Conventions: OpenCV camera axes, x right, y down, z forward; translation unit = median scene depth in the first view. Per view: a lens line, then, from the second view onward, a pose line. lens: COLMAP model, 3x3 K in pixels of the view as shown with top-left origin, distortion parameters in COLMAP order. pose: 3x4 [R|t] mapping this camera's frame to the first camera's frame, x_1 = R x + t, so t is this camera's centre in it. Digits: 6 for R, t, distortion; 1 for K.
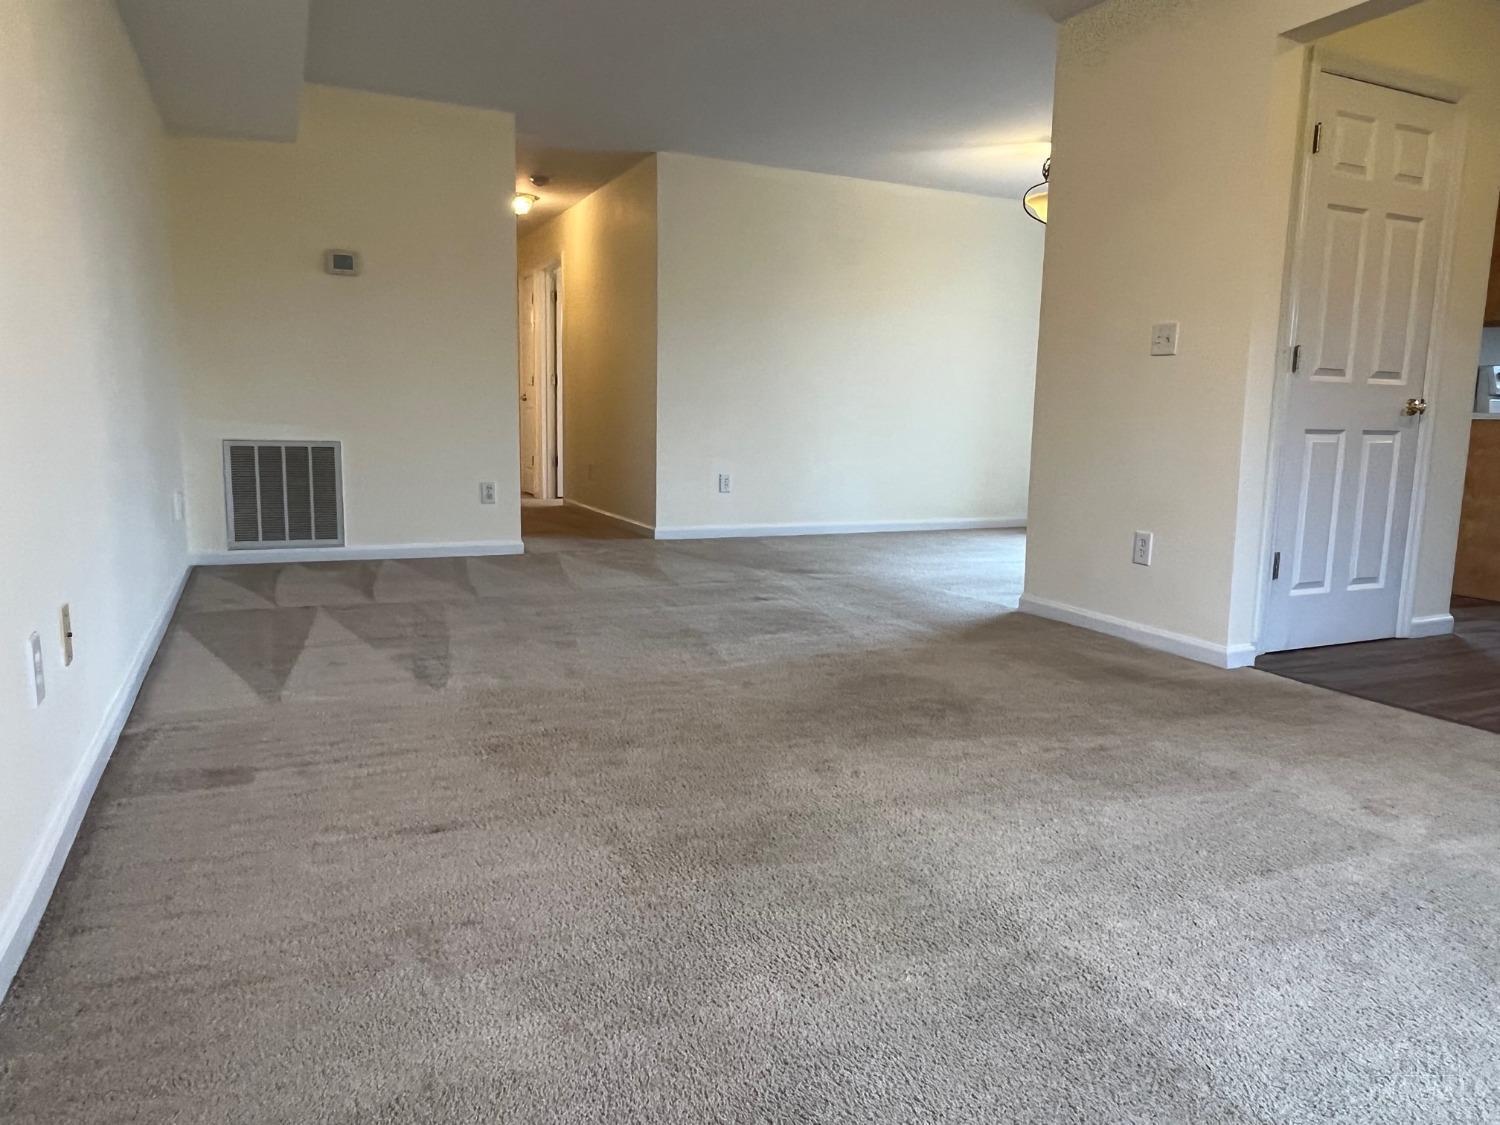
lens RADIAL K [[1022.8, 0, 753.0], [0, 1022.8, 559.7], [0, 0, 1]] dist [-0.000887, -0.000177]
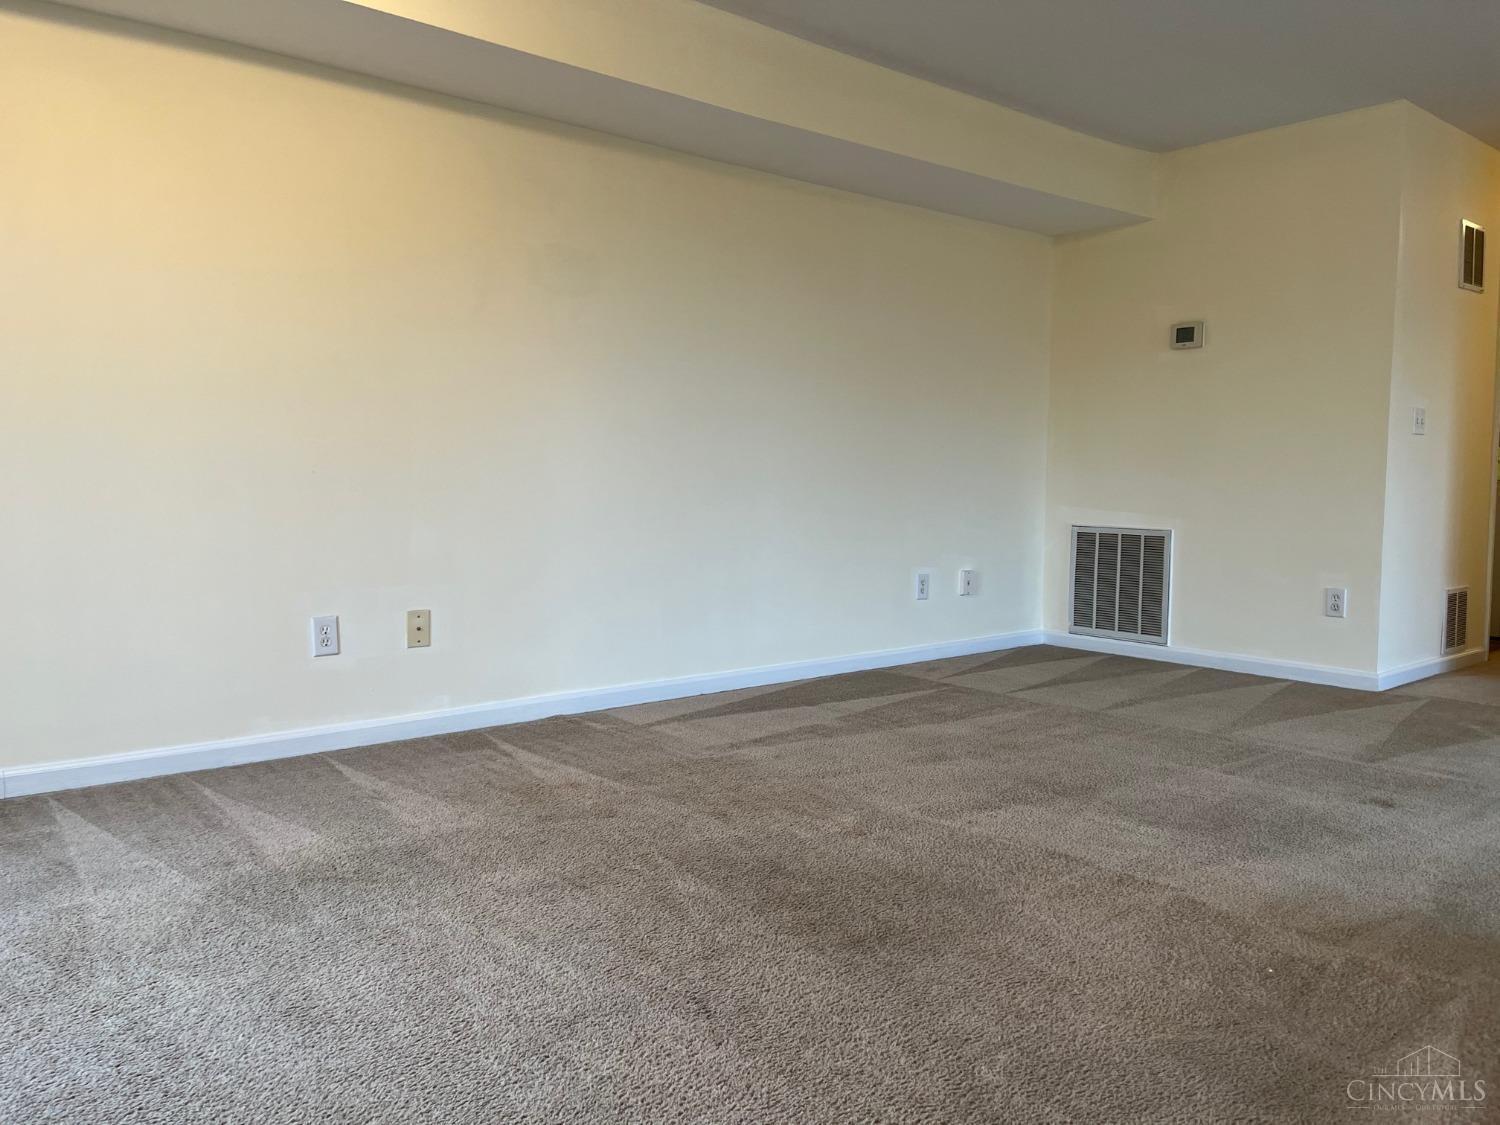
lens RADIAL K [[1125.1, 0, 752.5], [0, 1125.1, 565.5], [0, 0, 1]] dist [0.006978, 0.001024]
pose [[0.226186, 0.052915, -0.972646, 0.497185], [-0.138383, 0.990141, 0.021686, -0.055898], [0.964204, 0.129692, 0.231278, 0.420361]]
